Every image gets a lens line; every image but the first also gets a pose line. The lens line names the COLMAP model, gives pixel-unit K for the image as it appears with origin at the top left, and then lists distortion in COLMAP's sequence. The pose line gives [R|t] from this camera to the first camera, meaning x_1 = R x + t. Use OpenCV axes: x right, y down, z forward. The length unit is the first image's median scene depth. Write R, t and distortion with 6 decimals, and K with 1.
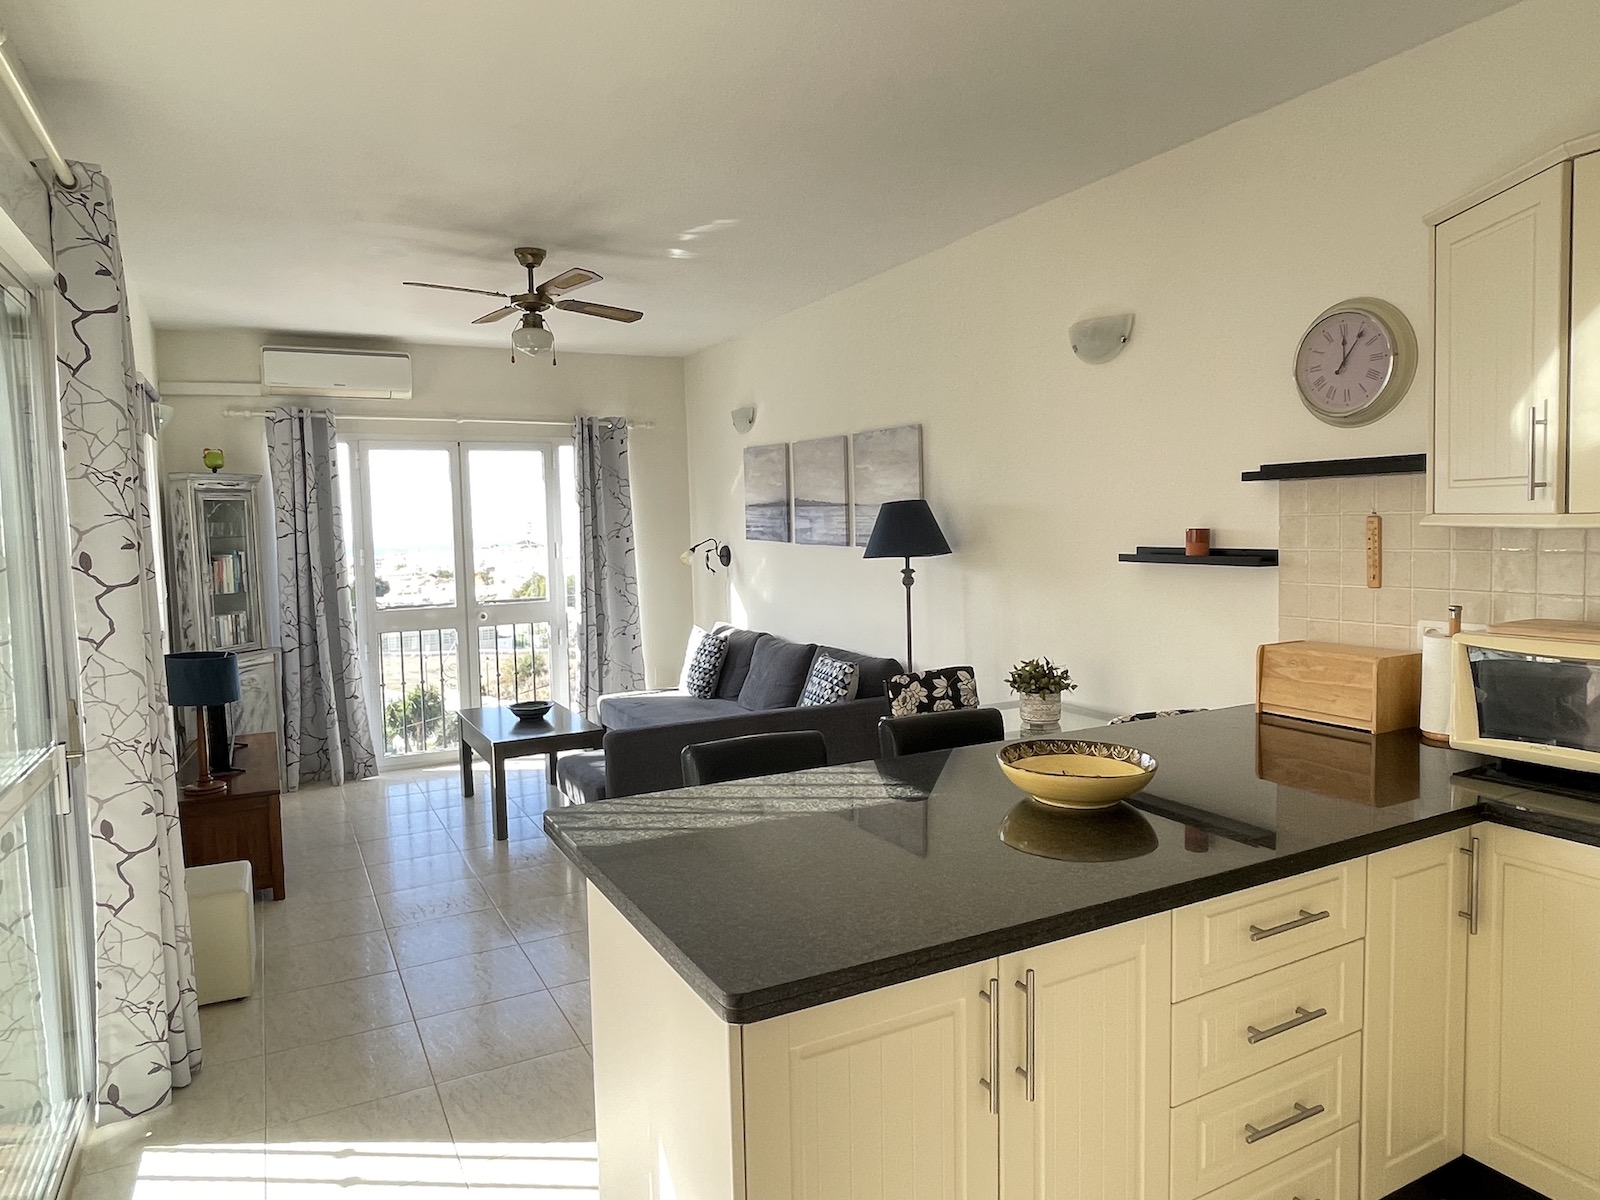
lens RADIAL K [[1004.4, 0, 797.4], [0, 1004.4, 589.1], [0, 0, 1]] dist [0.027168, -0.046830]
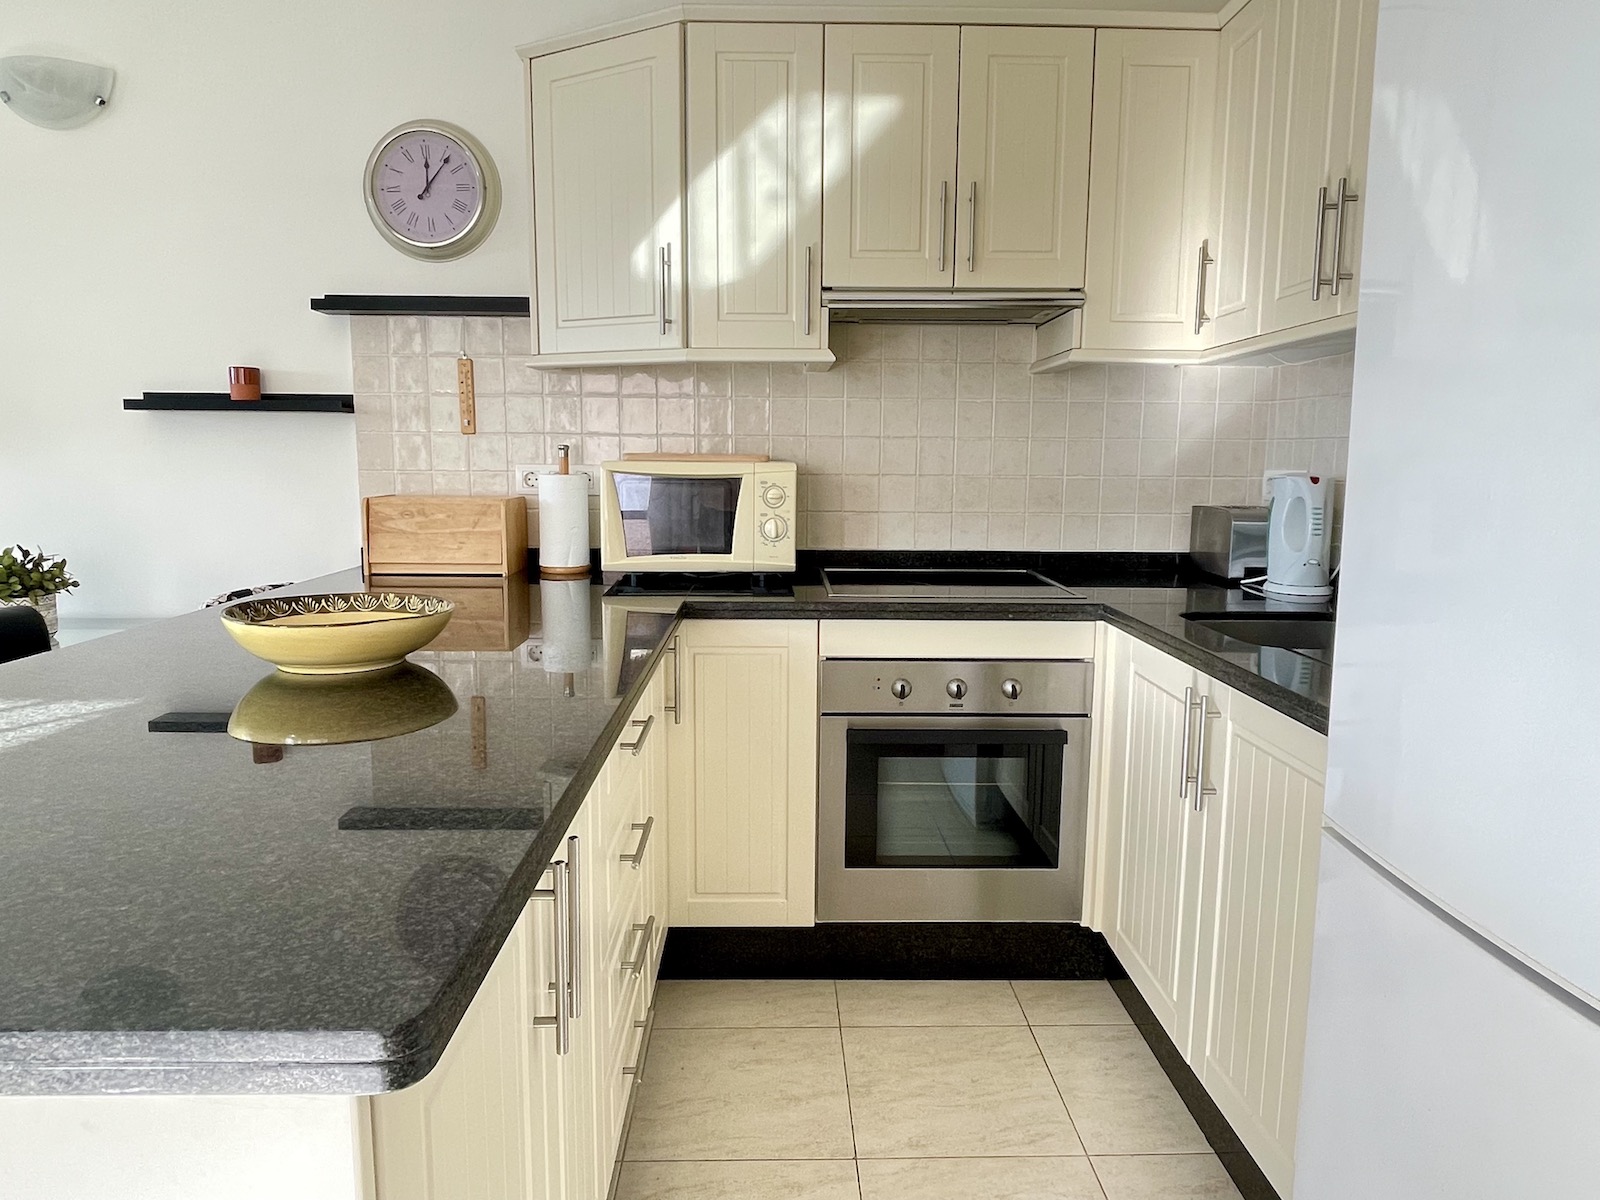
lens RADIAL K [[997.6, 0, 804.4], [0, 997.6, 583.3], [0, 0, 1]] dist [0.035041, -0.042134]
pose [[0.442999, -0.091947, 0.891795, -0.080076], [0.042585, 0.995762, 0.081512, 0.038327], [-0.895510, 0.001868, 0.445037, 0.138663]]
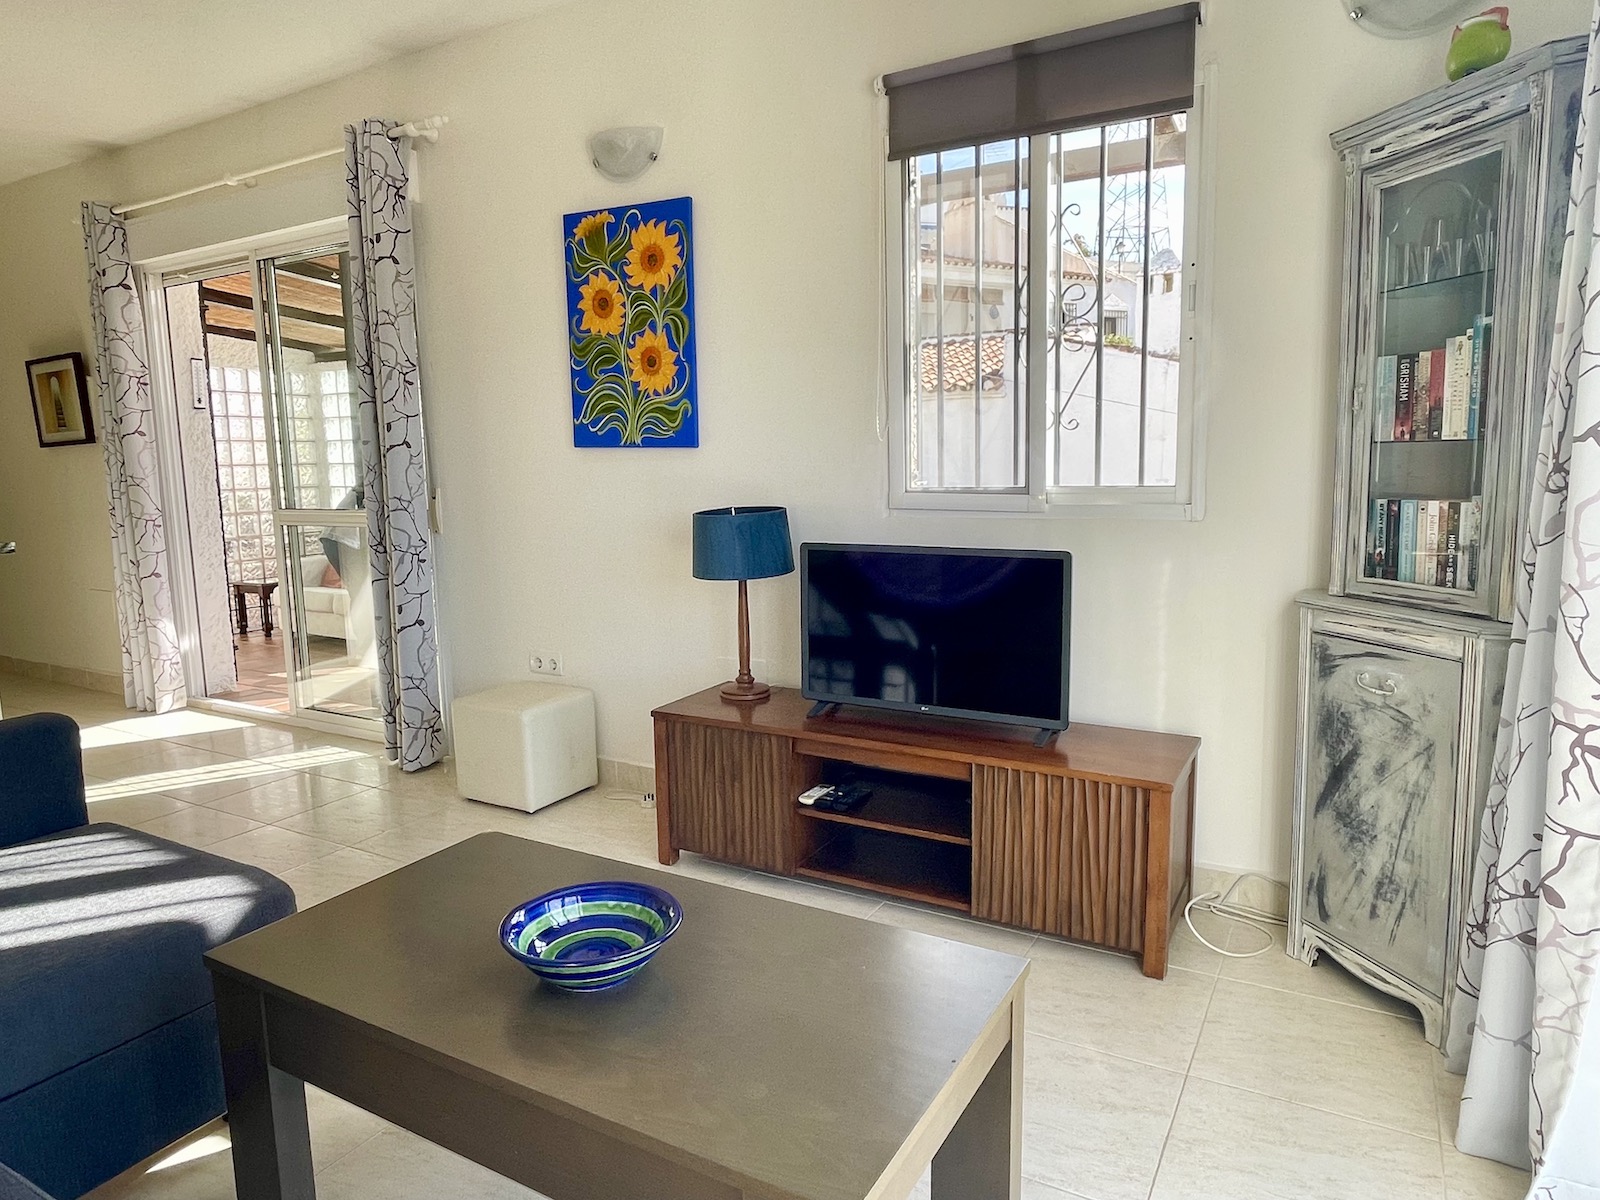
lens RADIAL K [[1004.4, 0, 797.4], [0, 1004.4, 589.1], [0, 0, 1]] dist [0.027168, -0.046830]
pose [[-0.845988, 0.115400, -0.520565, -0.179345], [0.009287, 0.979340, 0.202010, -0.018388], [0.533122, 0.166063, -0.829581, 1.188800]]
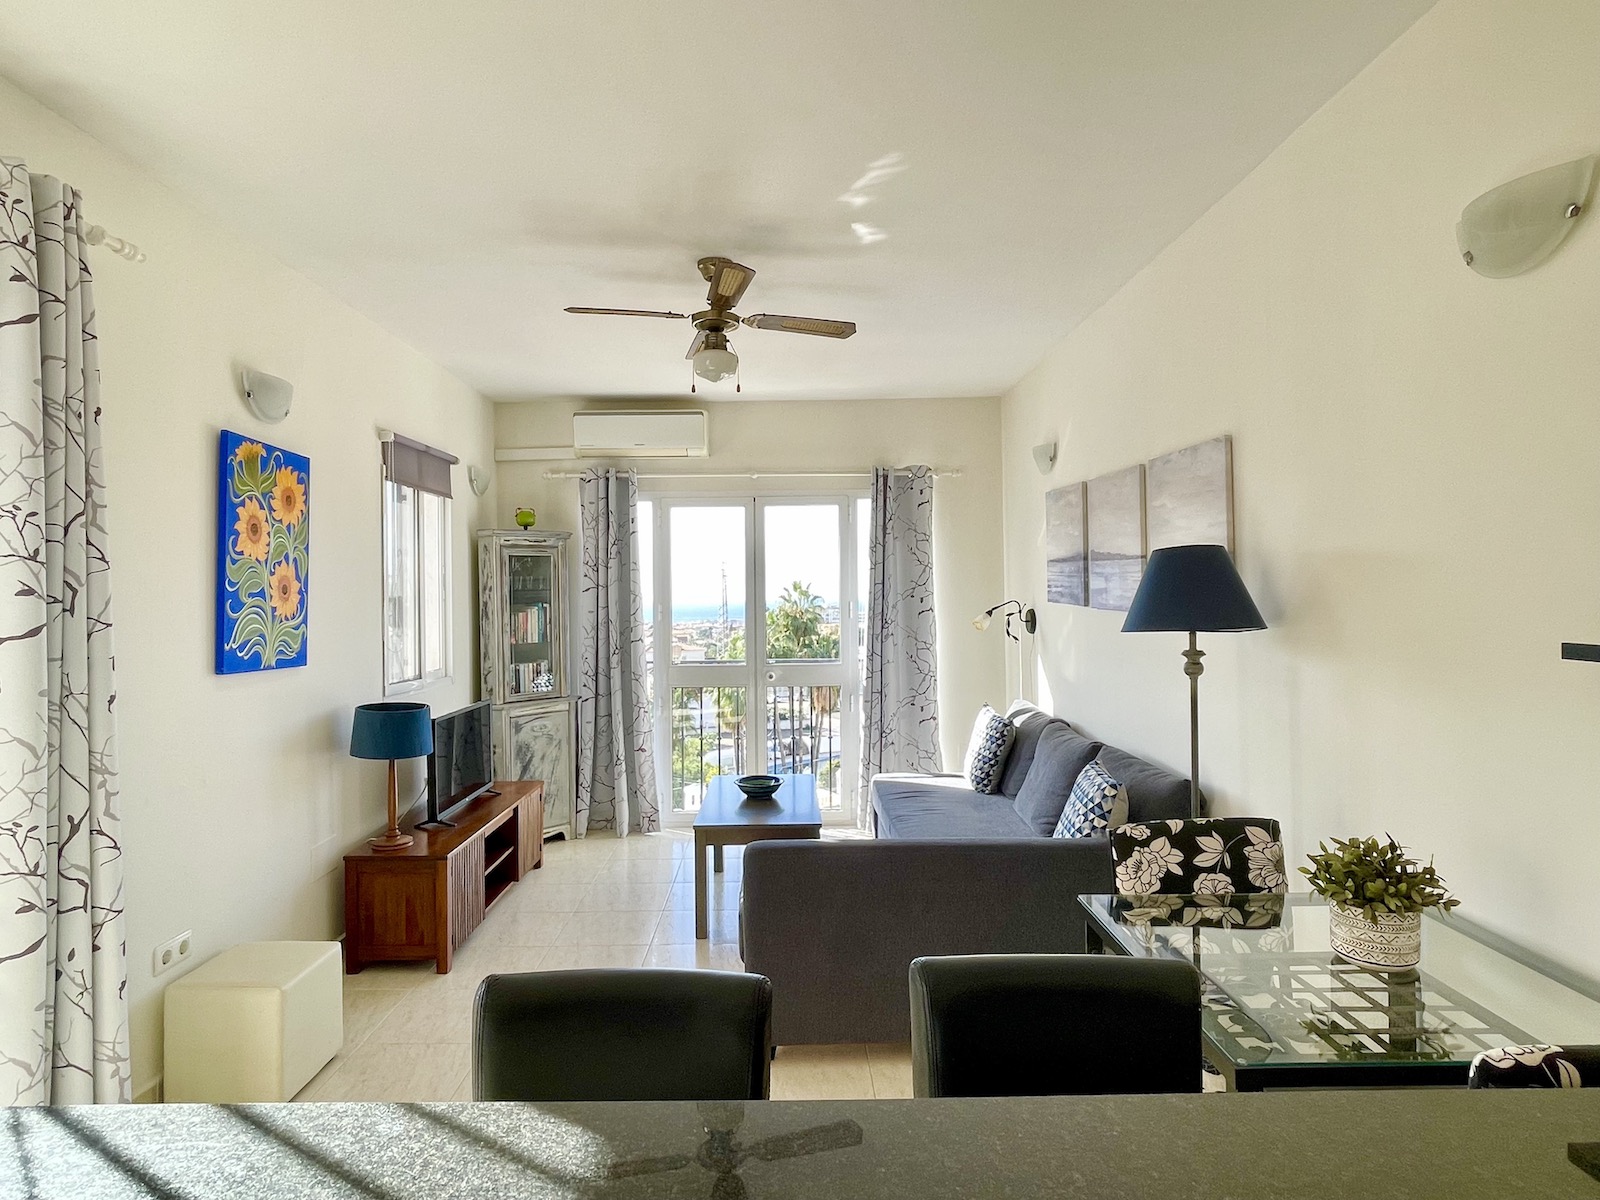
lens RADIAL K [[906.2, 0, 790.6], [0, 906.2, 590.8], [0, 0, 1]] dist [0.023556, -0.029427]
pose [[0.887923, 0.013938, -0.459781, 0.117976], [-0.041437, 0.997901, -0.049771, -0.014492], [0.458122, 0.063245, 0.886637, 0.274948]]
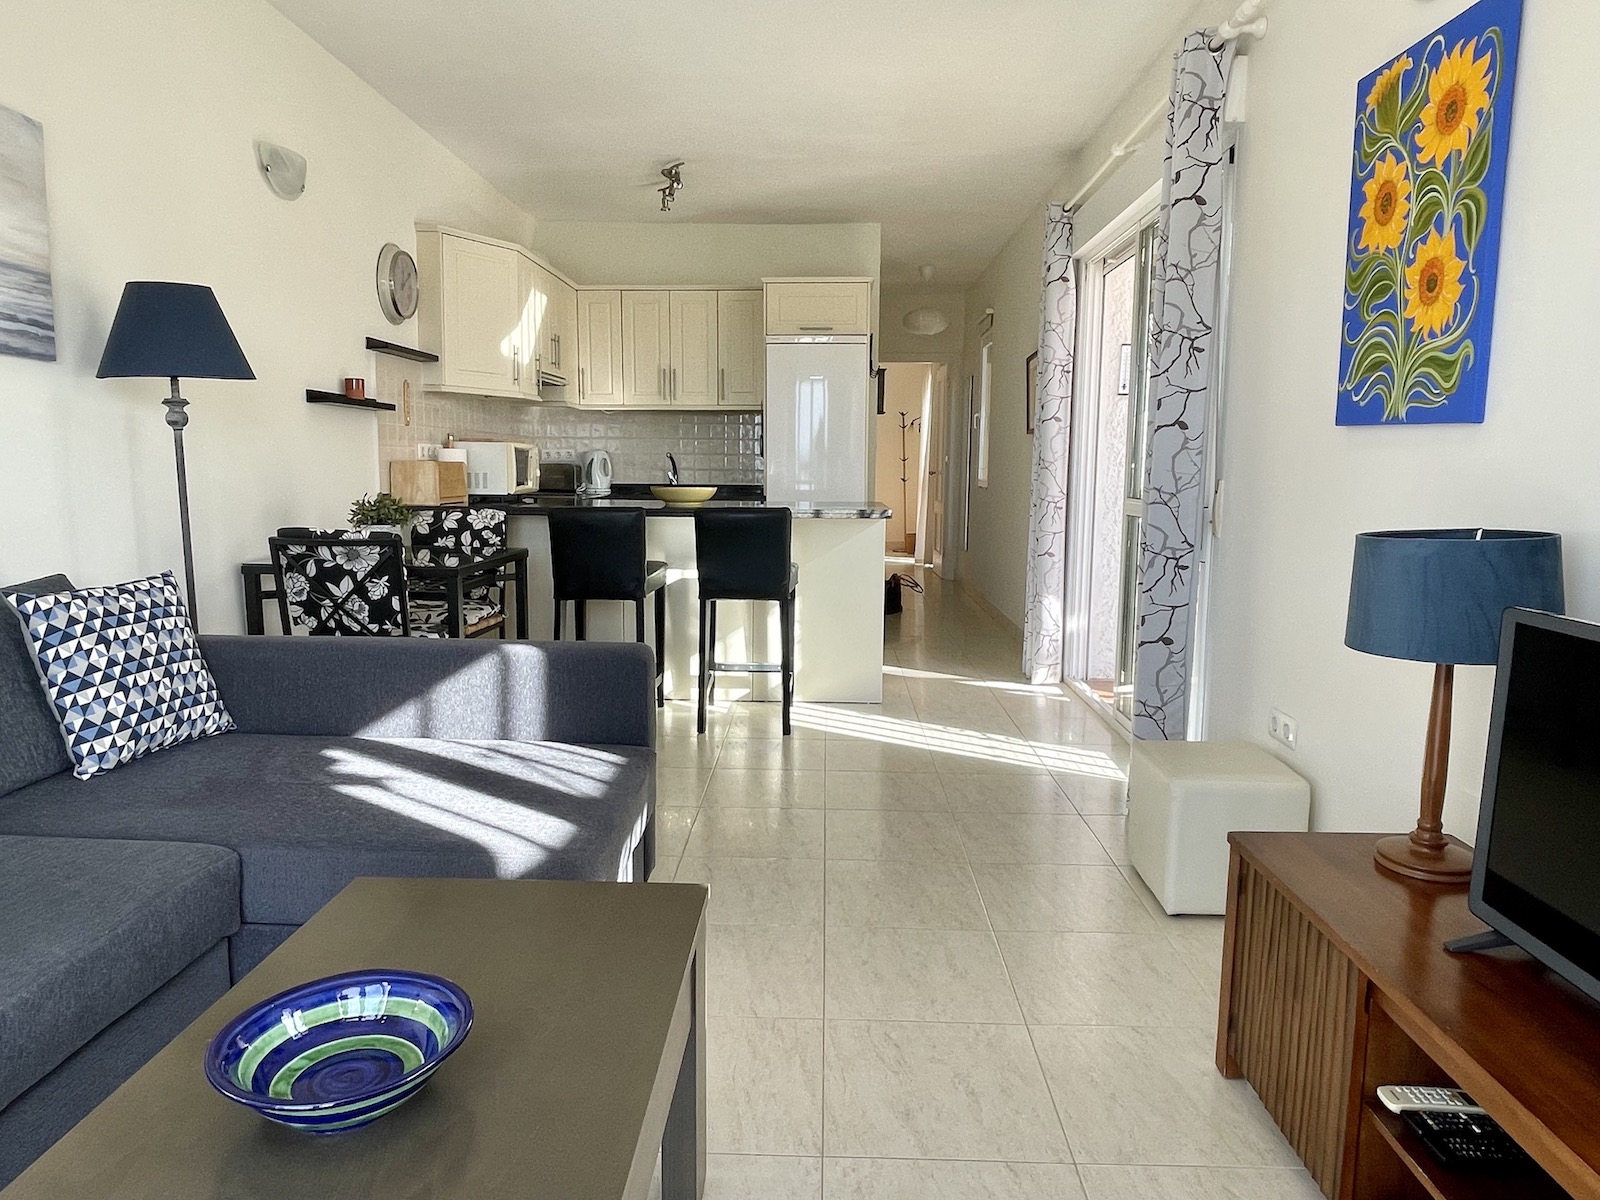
lens RADIAL K [[1008.9, 0, 793.7], [0, 1008.9, 585.3], [0, 0, 1]] dist [0.000194, -0.002002]
pose [[-0.866792, -0.043780, 0.496744, -0.413506], [0.045153, 0.985156, 0.165616, 0.005635], [-0.496621, 0.165984, -0.851949, 1.070704]]
